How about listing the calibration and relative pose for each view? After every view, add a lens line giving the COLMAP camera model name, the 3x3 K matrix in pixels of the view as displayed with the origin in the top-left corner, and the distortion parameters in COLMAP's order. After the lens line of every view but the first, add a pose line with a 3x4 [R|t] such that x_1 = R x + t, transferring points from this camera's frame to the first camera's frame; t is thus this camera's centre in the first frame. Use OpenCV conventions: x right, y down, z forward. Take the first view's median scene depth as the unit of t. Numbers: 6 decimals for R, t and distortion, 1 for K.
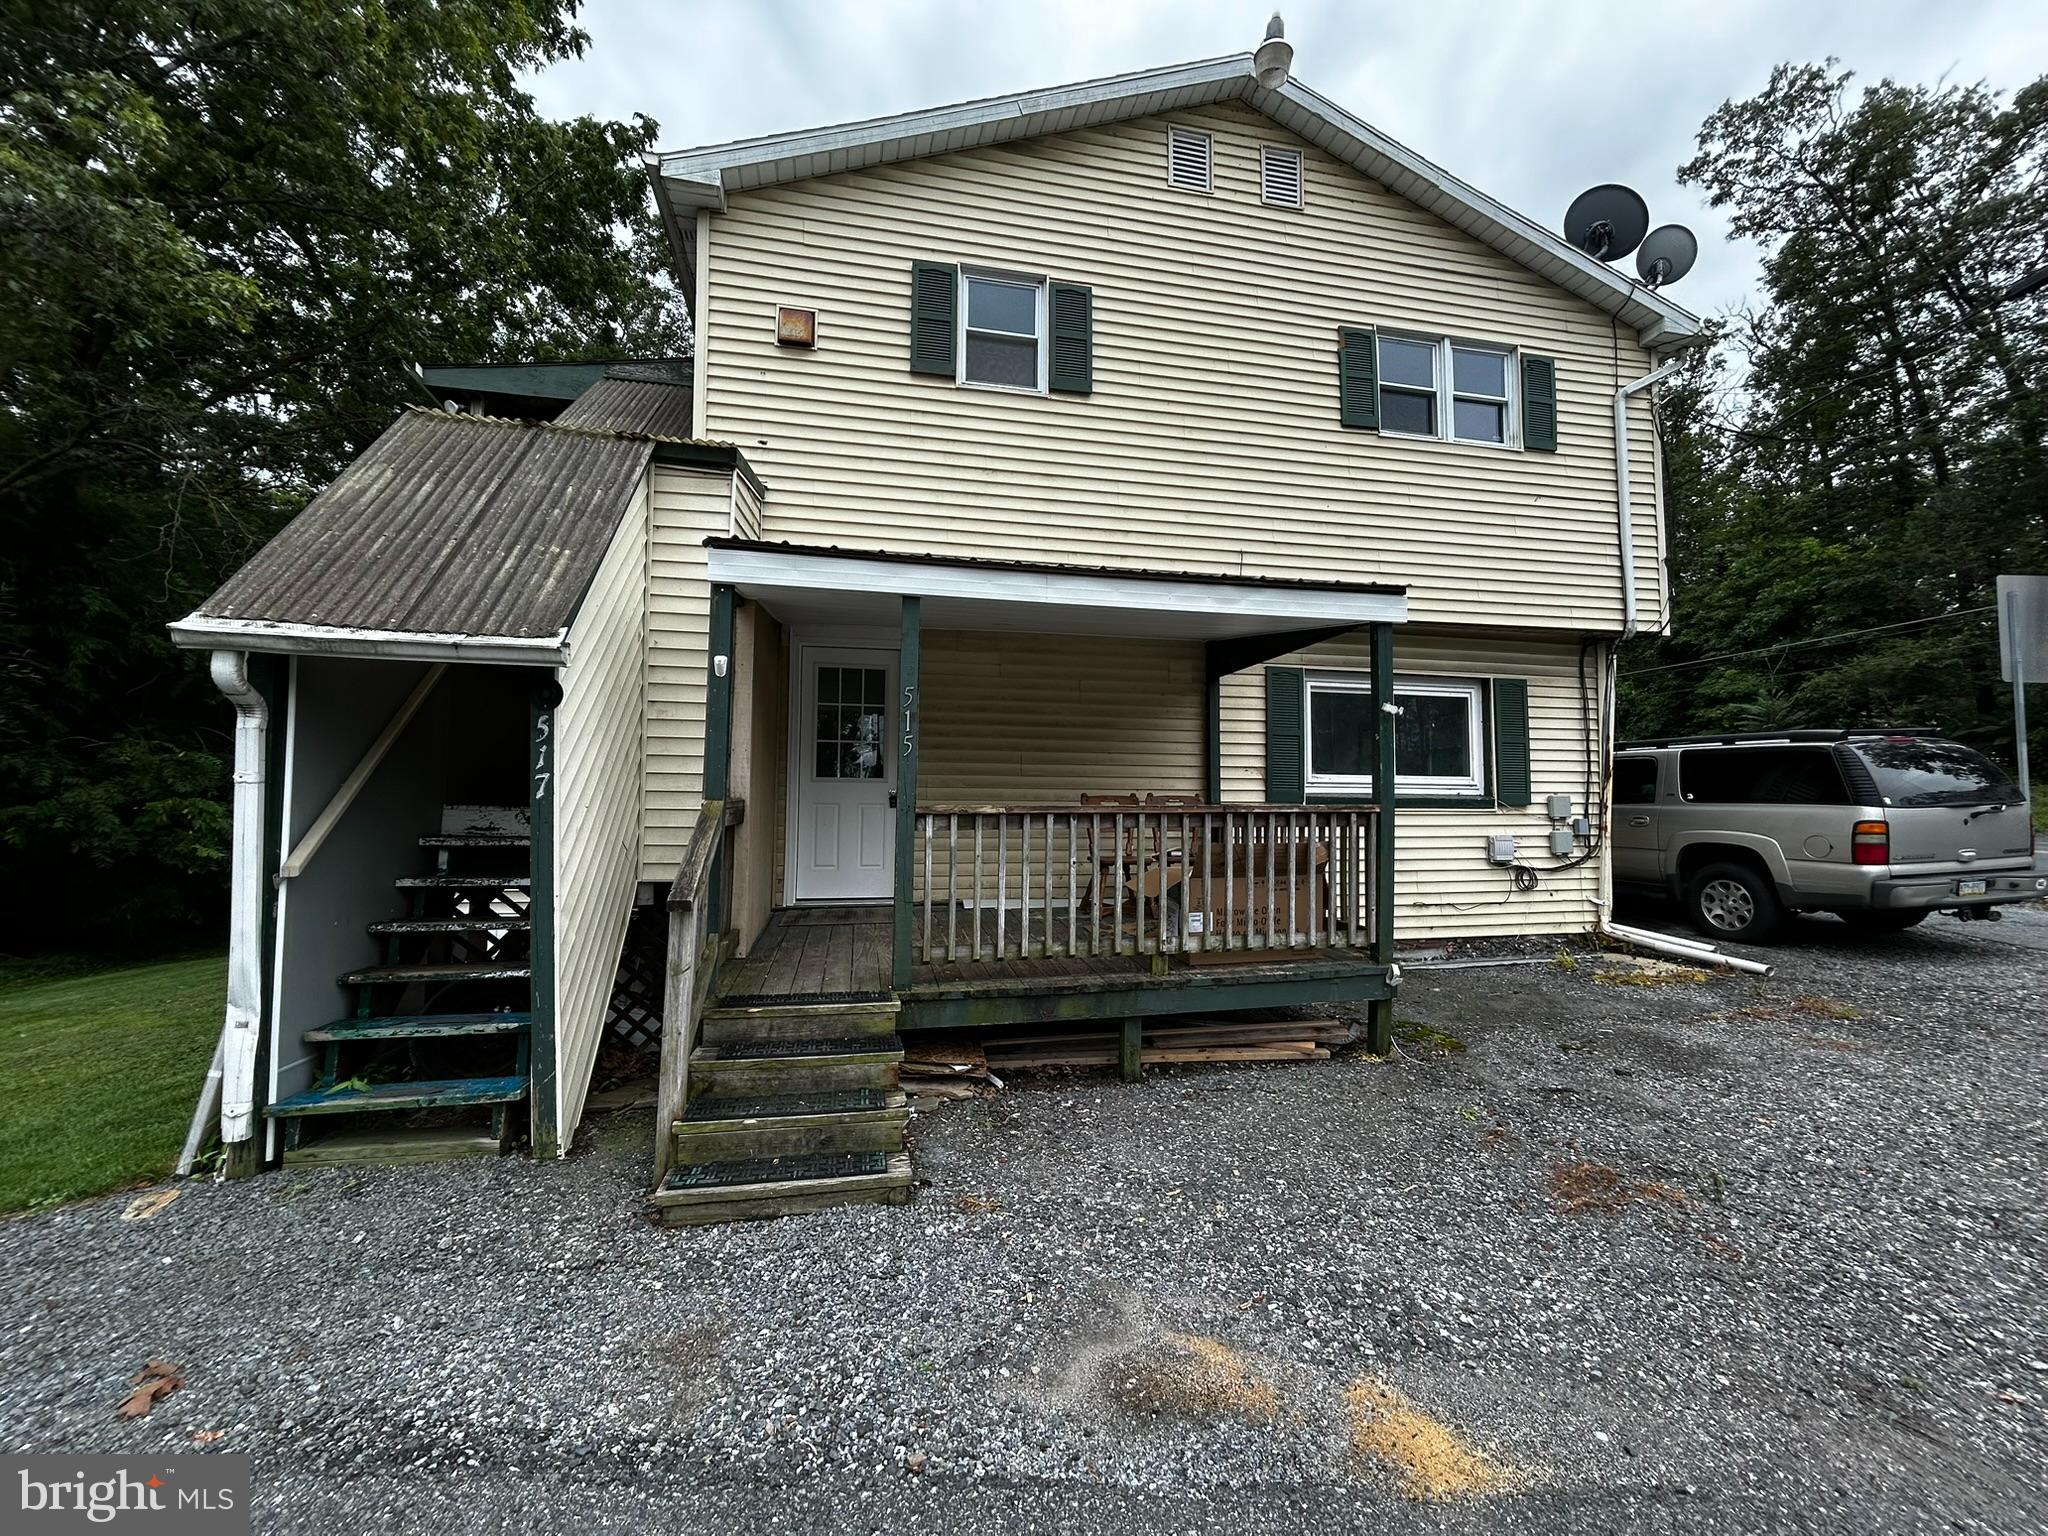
lens RADIAL K [[830.9, 0, 1023.6], [0, 830.9, 766.0], [0, 0, 1]] dist [-0.007954, 0.005559]
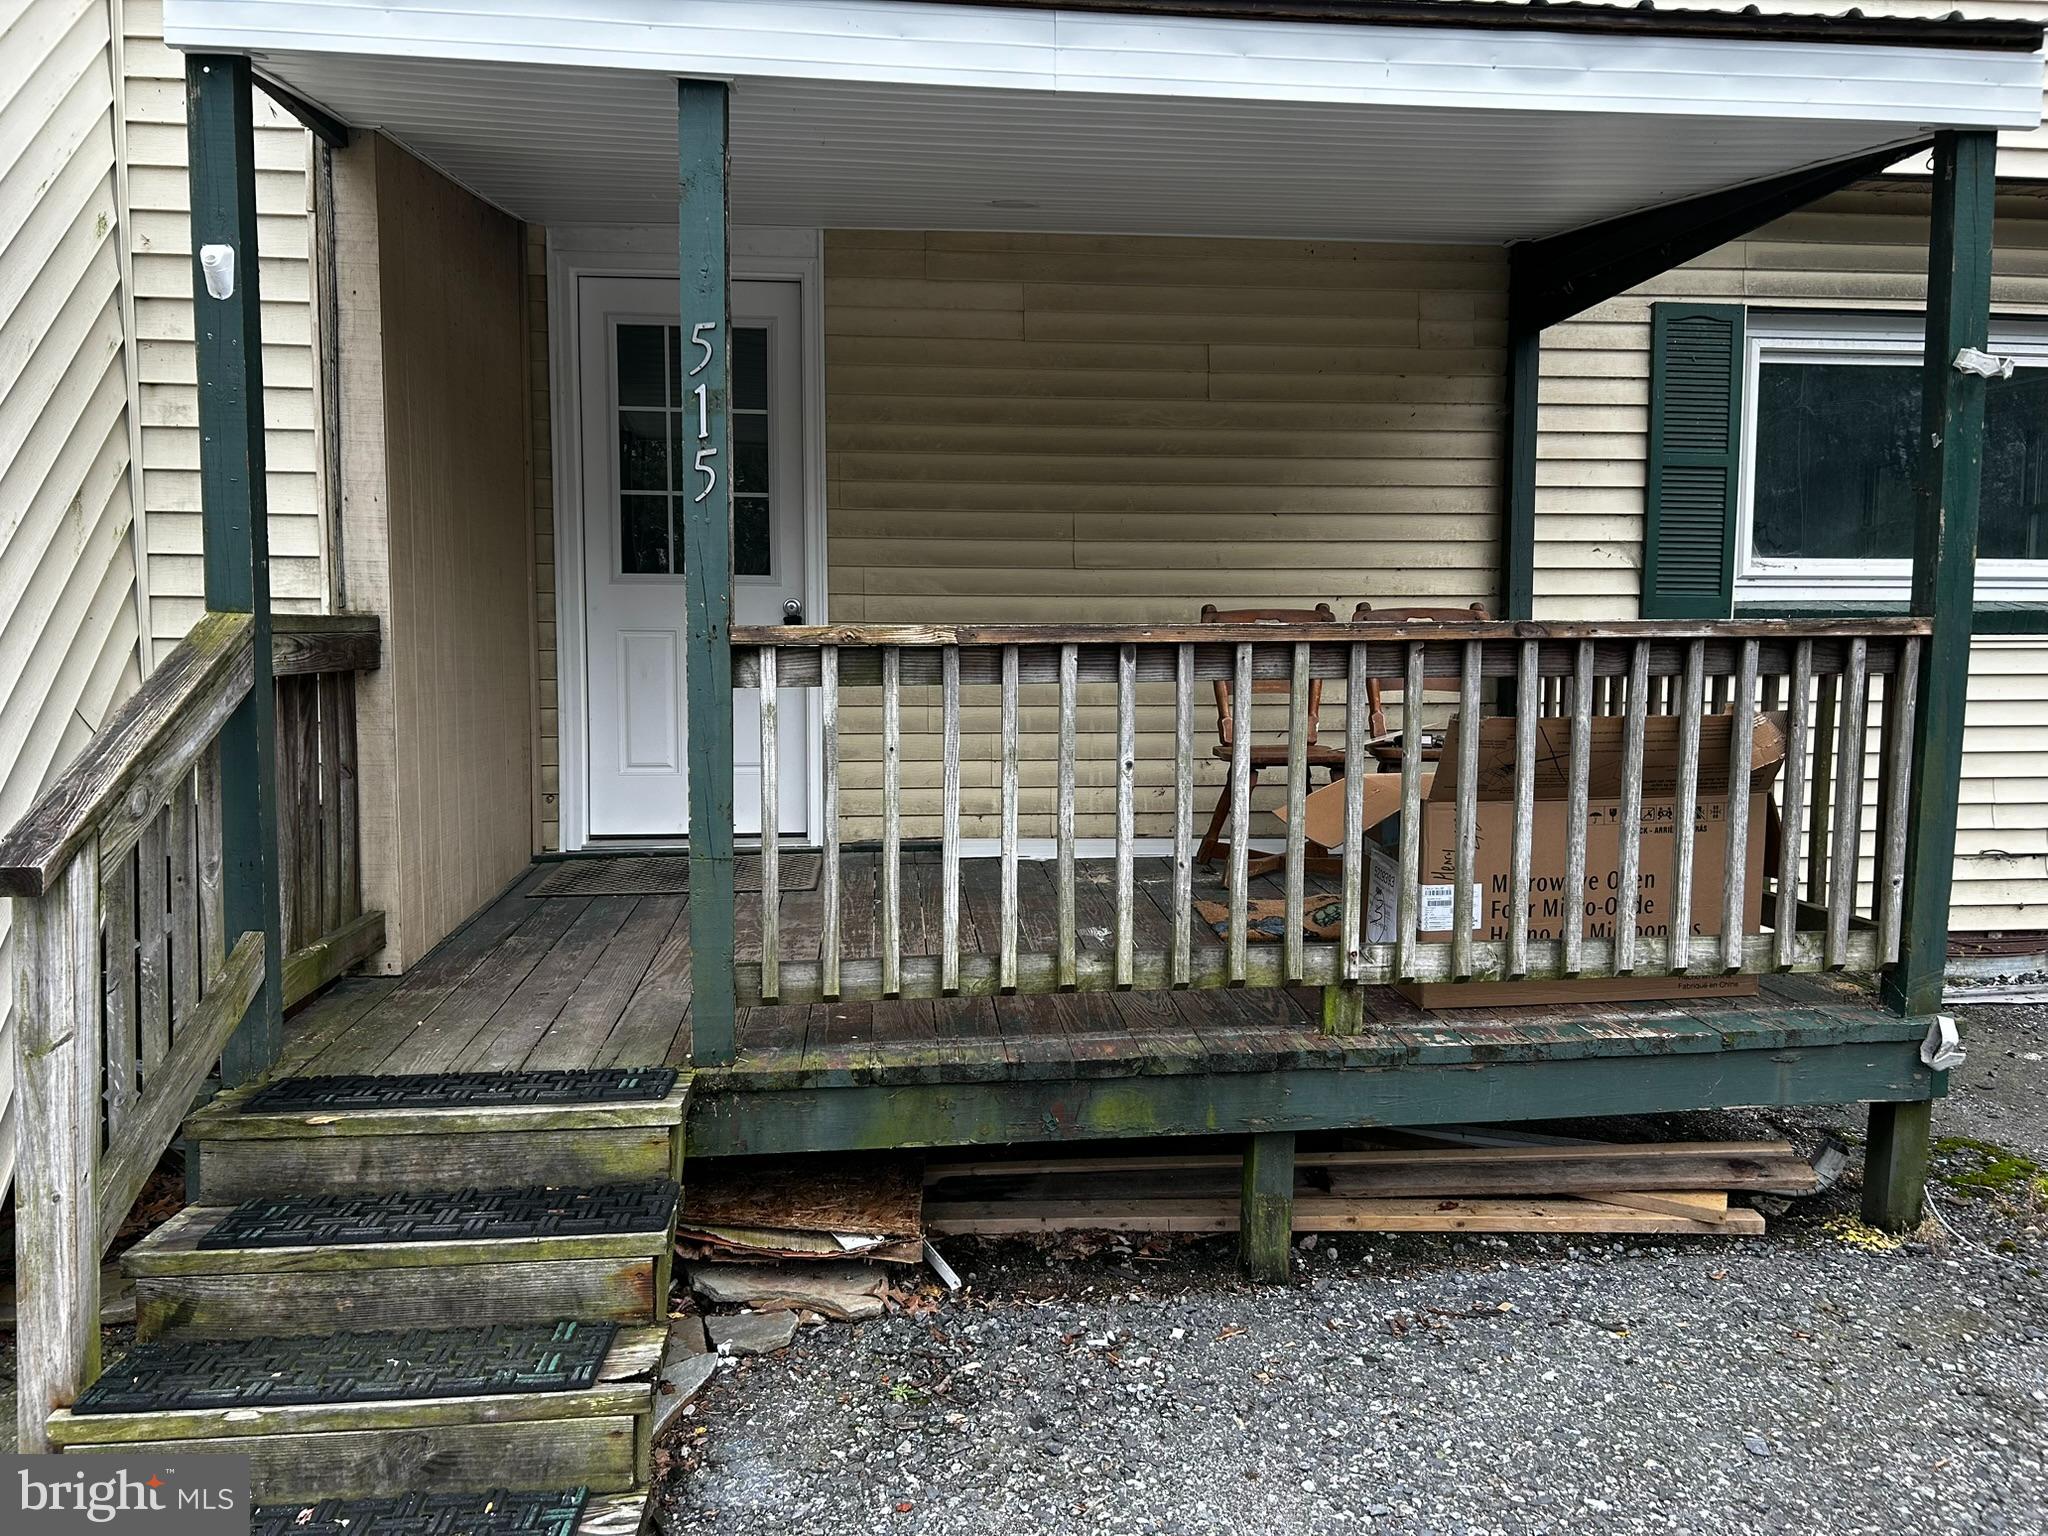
lens RADIAL K [[1555.0, 0, 1023.5], [0, 1555.0, 776.9], [0, 0, 1]] dist [0.048561, -0.053397]
pose [[0.995229, 0.002877, -0.097529, 0.078861], [0.010021, 0.991265, 0.131500, 0.020082], [0.097055, -0.131850, 0.986507, 0.226632]]
